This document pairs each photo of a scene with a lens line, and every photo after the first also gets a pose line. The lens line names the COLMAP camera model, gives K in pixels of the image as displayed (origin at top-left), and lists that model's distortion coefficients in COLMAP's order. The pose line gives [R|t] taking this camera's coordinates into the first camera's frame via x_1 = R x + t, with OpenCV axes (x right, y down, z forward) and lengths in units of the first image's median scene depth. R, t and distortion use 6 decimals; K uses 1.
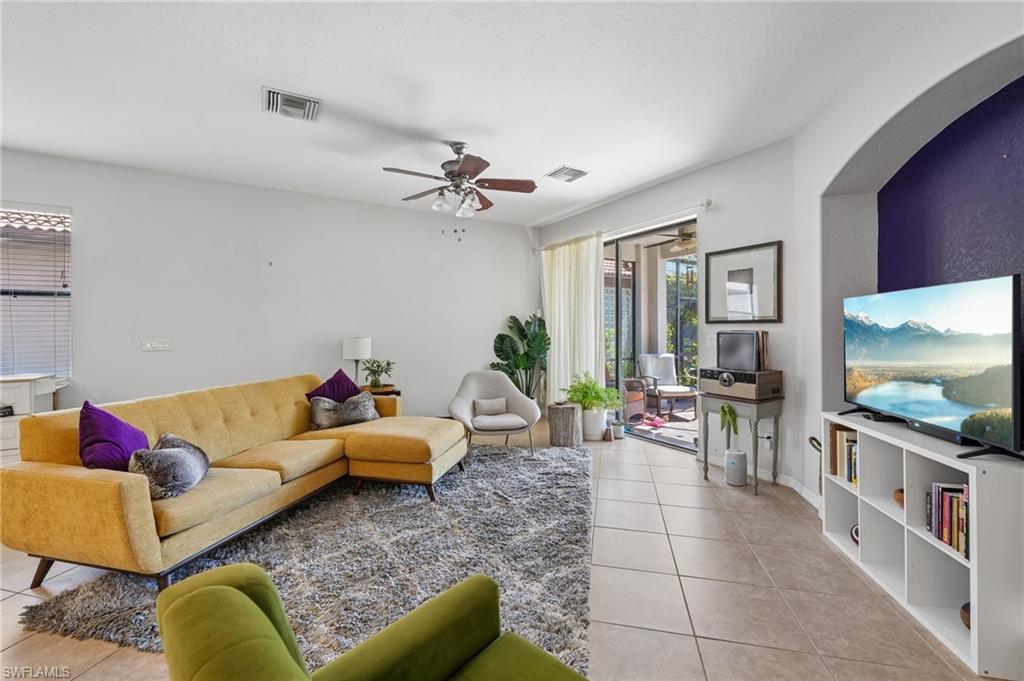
lens RADIAL K [[408.9, 0, 514.3], [0, 408.9, 326.8], [0, 0, 1]] dist [-0.061822, -0.000025]
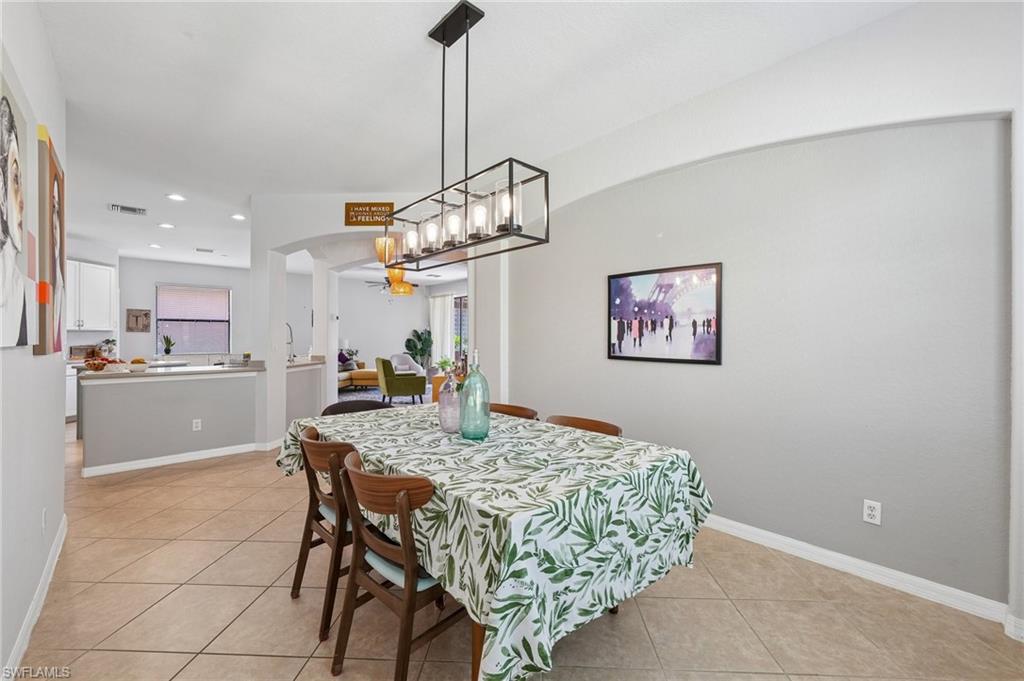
lens RADIAL K [[408.9, 0, 514.3], [0, 408.9, 326.8], [0, 0, 1]] dist [-0.061822, -0.000025]
pose [[0.981282, 0.001960, 0.192565, 0.106173], [0.002717, 0.999708, -0.024025, 0.010138], [-0.192556, 0.024099, 0.980990, -1.261764]]
